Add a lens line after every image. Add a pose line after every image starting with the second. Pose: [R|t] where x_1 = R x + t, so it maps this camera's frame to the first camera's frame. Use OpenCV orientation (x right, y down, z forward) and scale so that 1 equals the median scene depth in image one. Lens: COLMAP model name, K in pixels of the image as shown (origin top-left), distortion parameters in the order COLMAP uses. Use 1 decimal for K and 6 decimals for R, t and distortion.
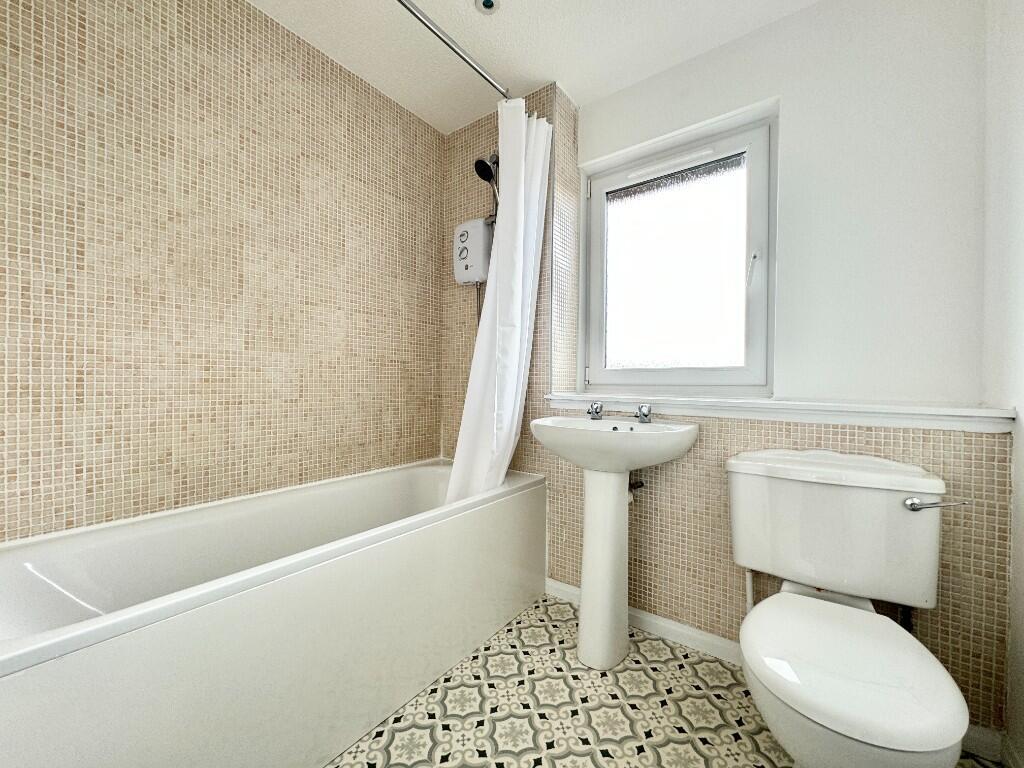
lens RADIAL K [[403.2, 0, 512.2], [0, 403.2, 383.2], [0, 0, 1]] dist [-0.011602, -0.000015]
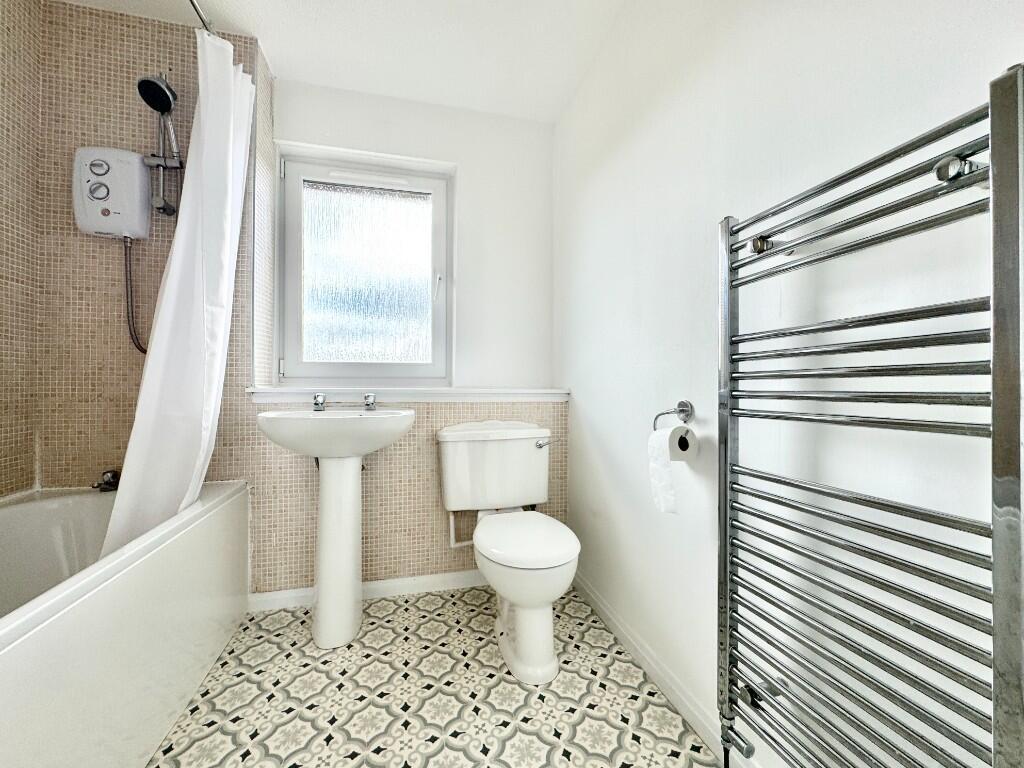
lens RADIAL K [[403.2, 0, 522.3], [0, 403.2, 382.1], [0, 0, 1]] dist [-0.011602, -0.000015]
pose [[0.618601, -0.006734, 0.785676, -0.283339], [0.003146, 0.999976, 0.006093, 0.014224], [-0.785699, -0.001298, 0.618608, -0.020275]]
